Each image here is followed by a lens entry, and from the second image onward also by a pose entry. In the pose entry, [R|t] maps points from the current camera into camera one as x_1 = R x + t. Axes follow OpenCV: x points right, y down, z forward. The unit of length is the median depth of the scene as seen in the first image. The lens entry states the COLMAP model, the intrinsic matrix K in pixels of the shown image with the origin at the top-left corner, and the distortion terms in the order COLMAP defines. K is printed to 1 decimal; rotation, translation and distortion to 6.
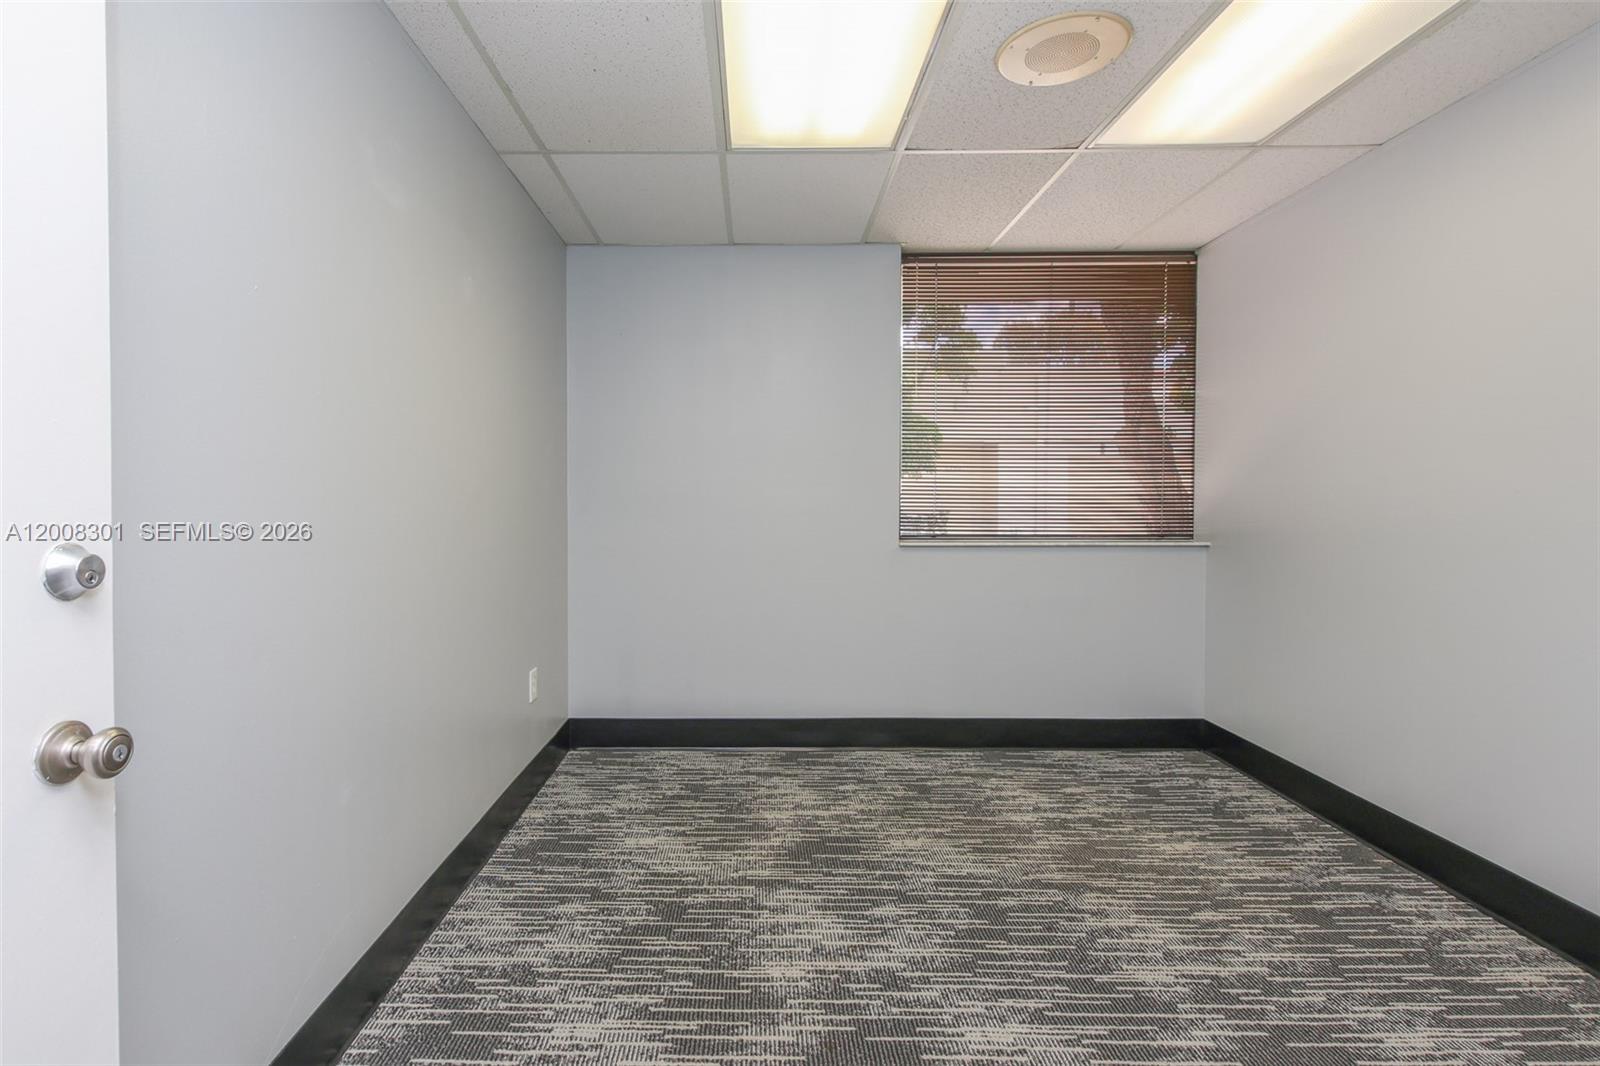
lens RADIAL K [[755.3, 0, 776.2], [0, 755.3, 522.8], [0, 0, 1]] dist [0.013392, -0.008673]
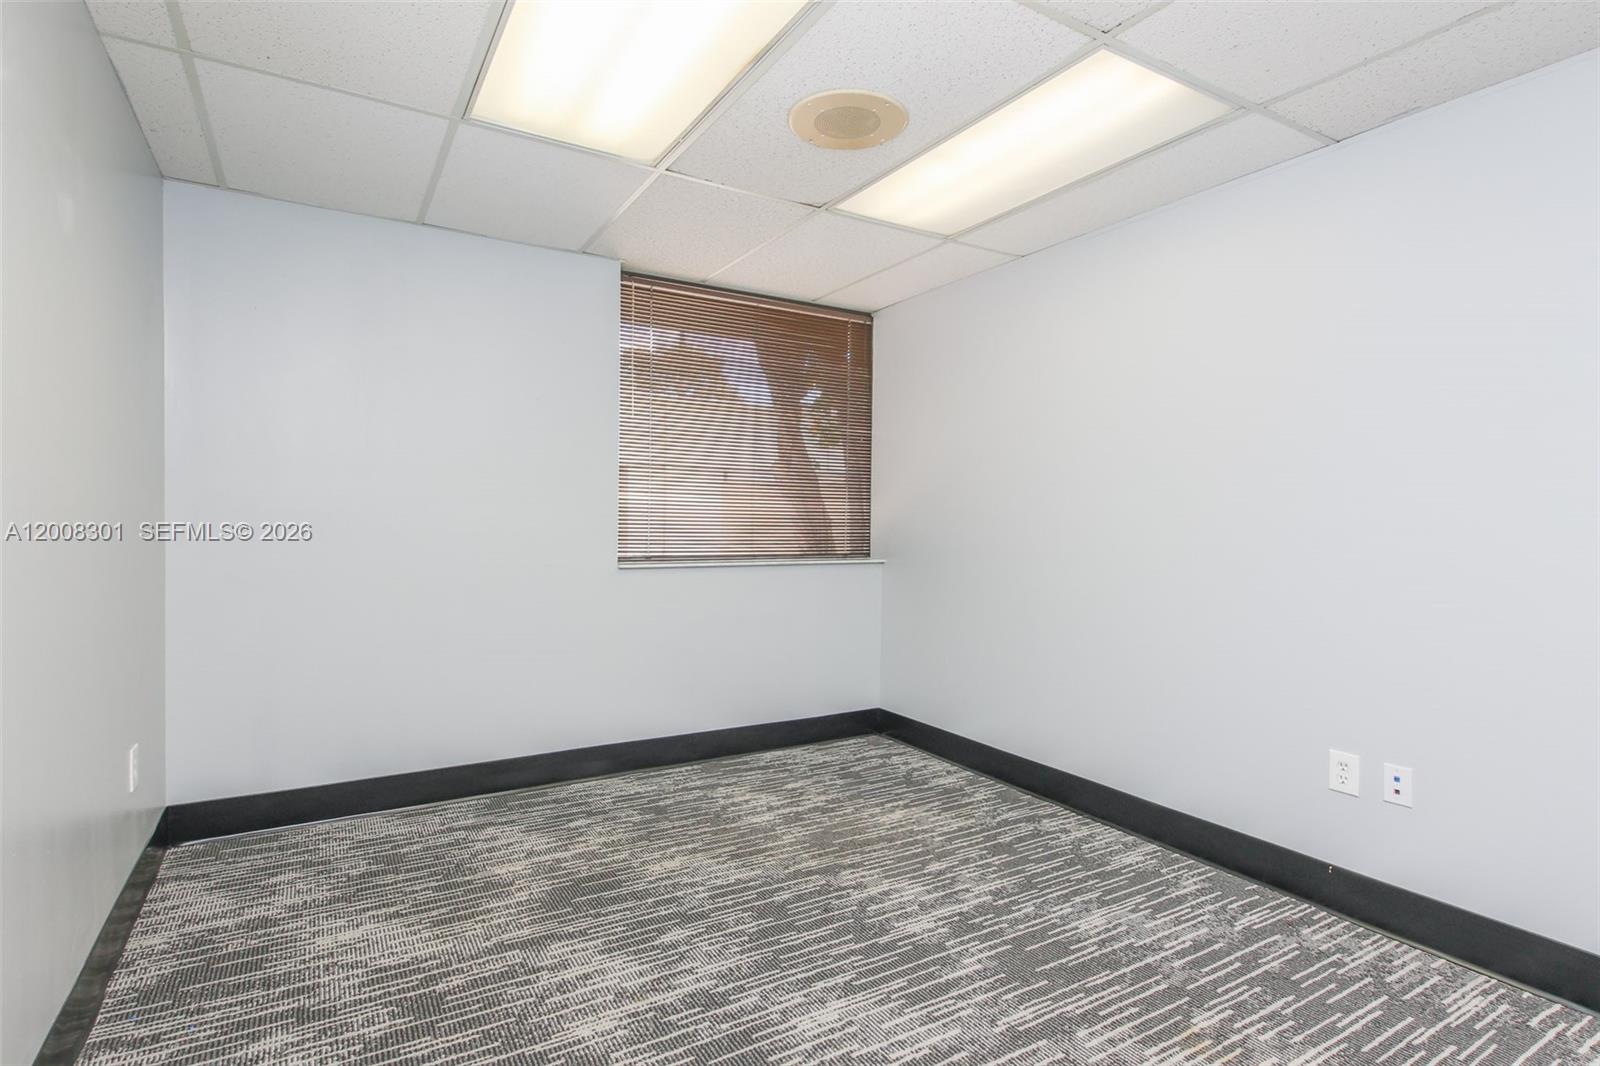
lens RADIAL K [[755.3, 0, 777.9], [0, 755.3, 544.4], [0, 0, 1]] dist [0.013392, -0.008673]
pose [[0.864167, -0.005210, 0.503177, -0.228542], [0.005395, 0.999985, 0.001089, 0.000411], [-0.503175, 0.001773, 0.864183, 0.072606]]
